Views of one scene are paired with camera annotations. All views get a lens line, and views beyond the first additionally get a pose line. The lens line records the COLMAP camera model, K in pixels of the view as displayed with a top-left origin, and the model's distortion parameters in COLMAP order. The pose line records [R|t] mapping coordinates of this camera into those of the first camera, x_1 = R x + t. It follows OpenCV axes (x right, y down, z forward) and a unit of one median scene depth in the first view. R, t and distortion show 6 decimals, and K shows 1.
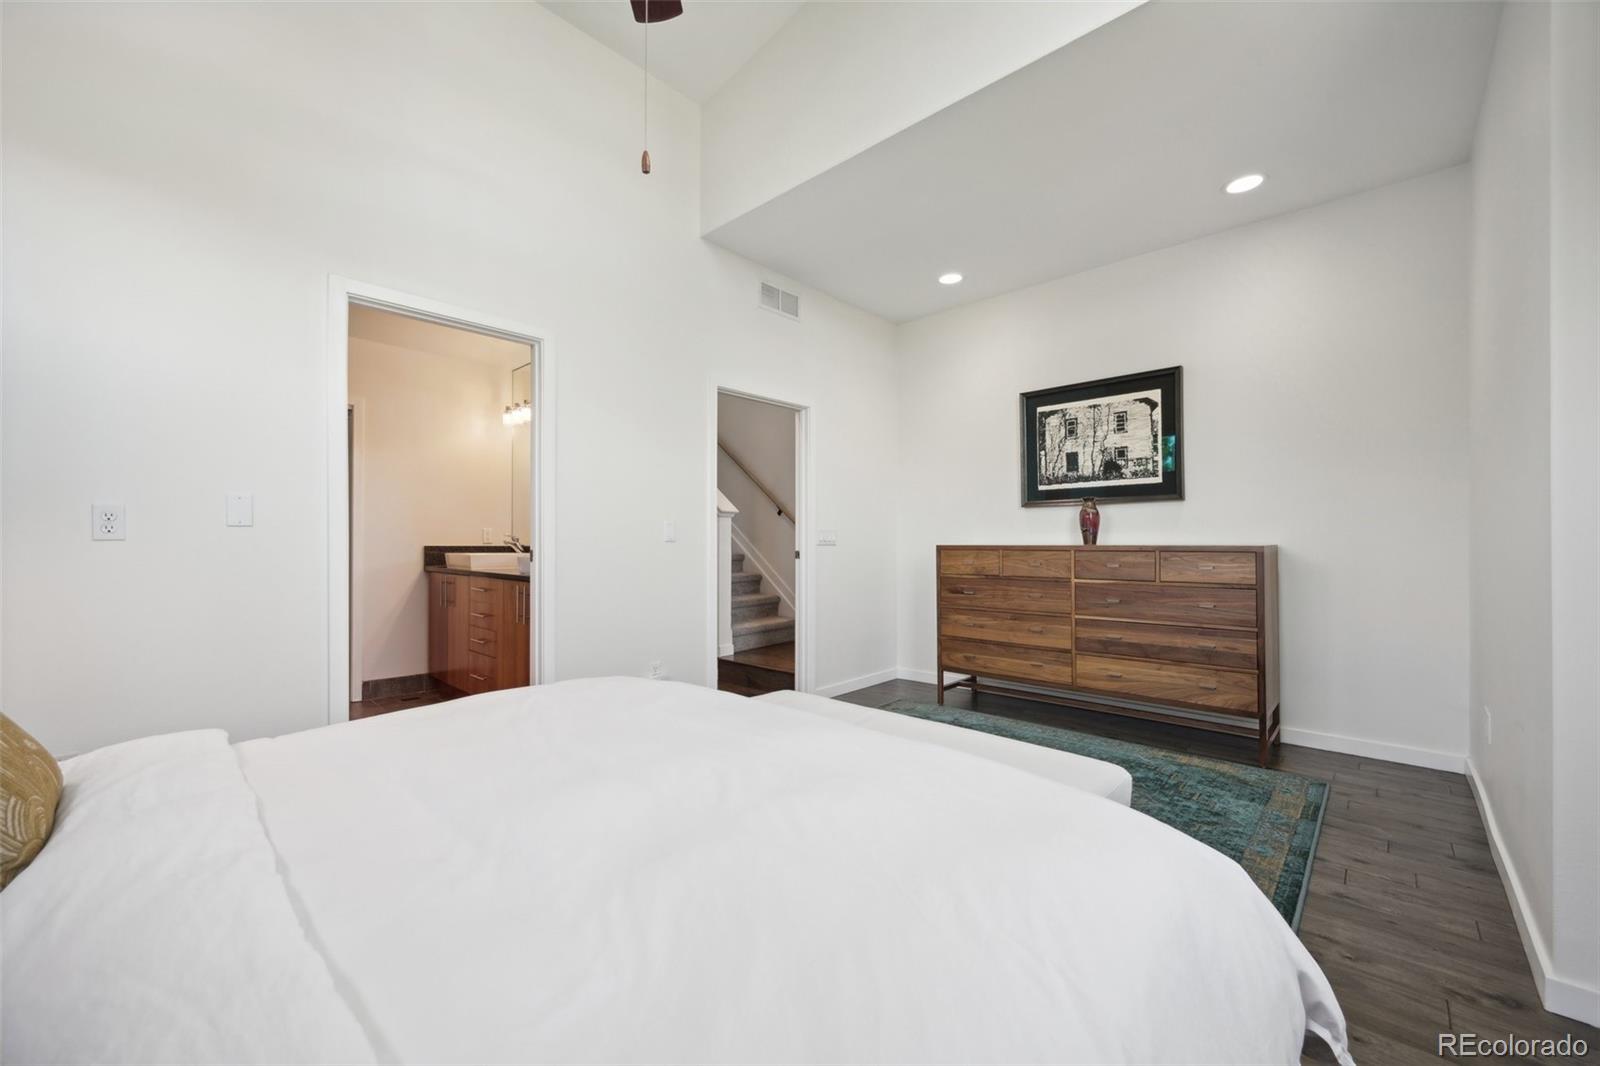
lens RADIAL K [[634.7, 0, 800.7], [0, 634.7, 540.9], [0, 0, 1]] dist [0.000328, 0.000211]
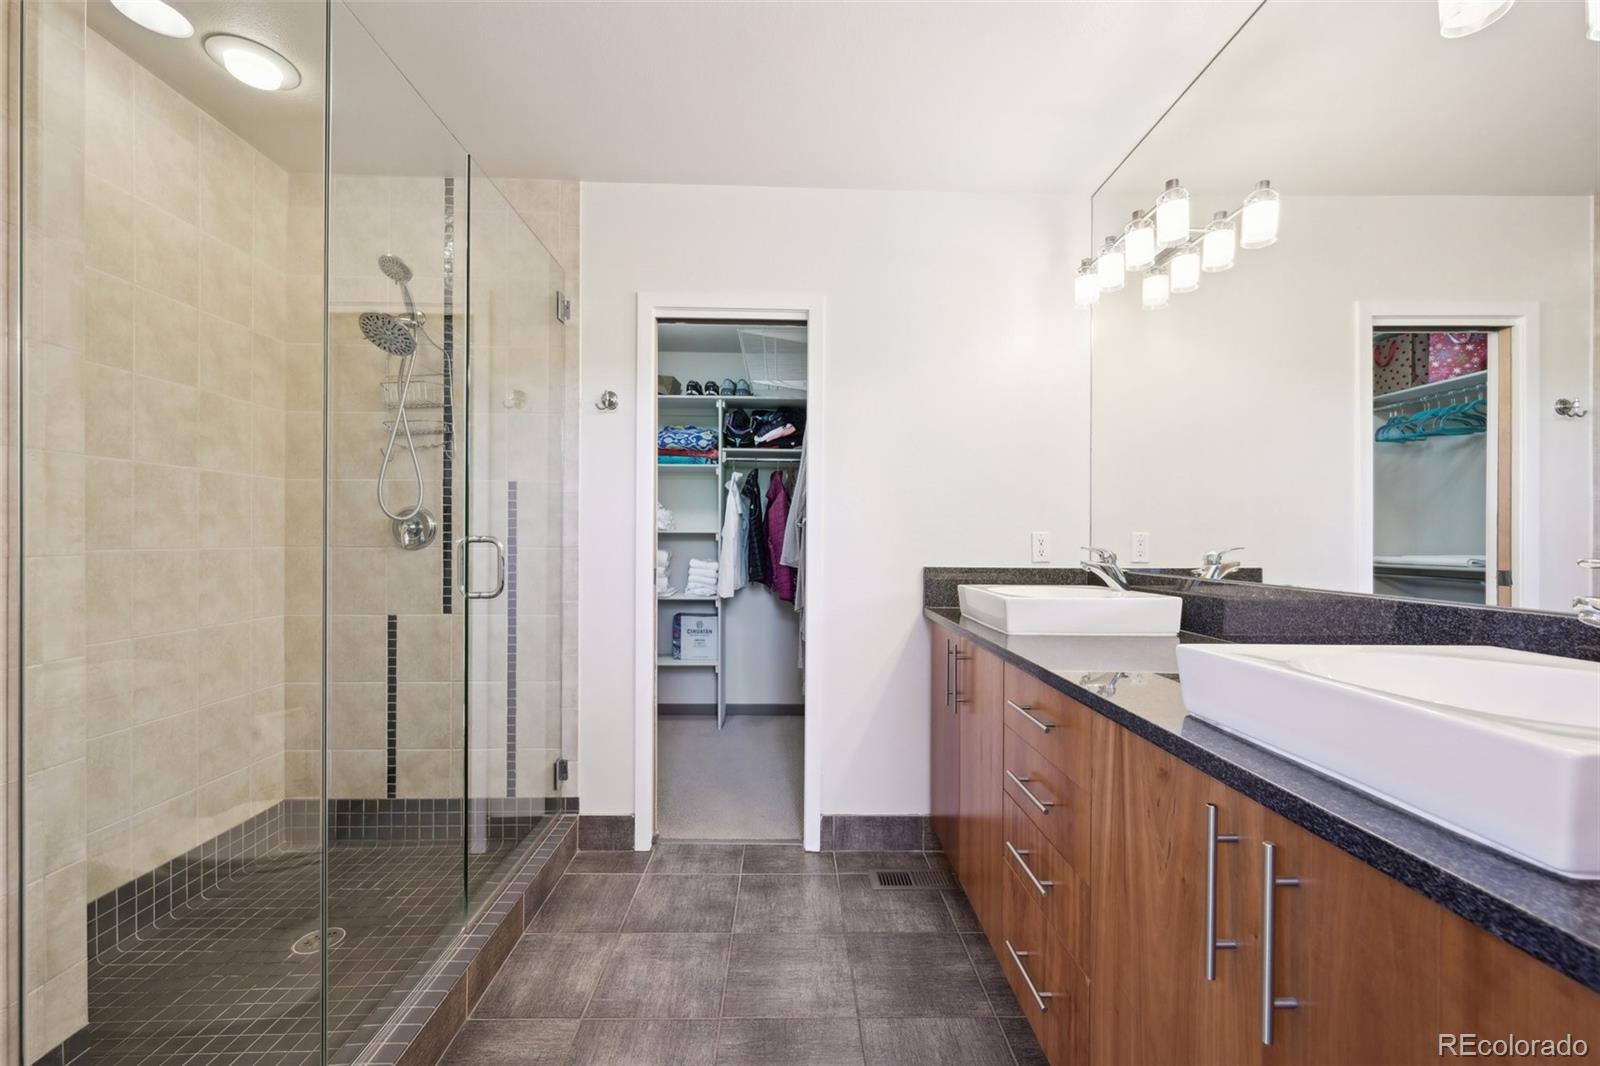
lens RADIAL K [[634.7, 0, 799.2], [0, 634.7, 536.5], [0, 0, 1]] dist [0.000328, 0.000211]
pose [[0.694624, 0.003242, -0.719366, -0.295769], [0.001113, 0.999984, 0.005581, -0.019562], [0.719372, -0.004678, 0.694609, 0.575052]]
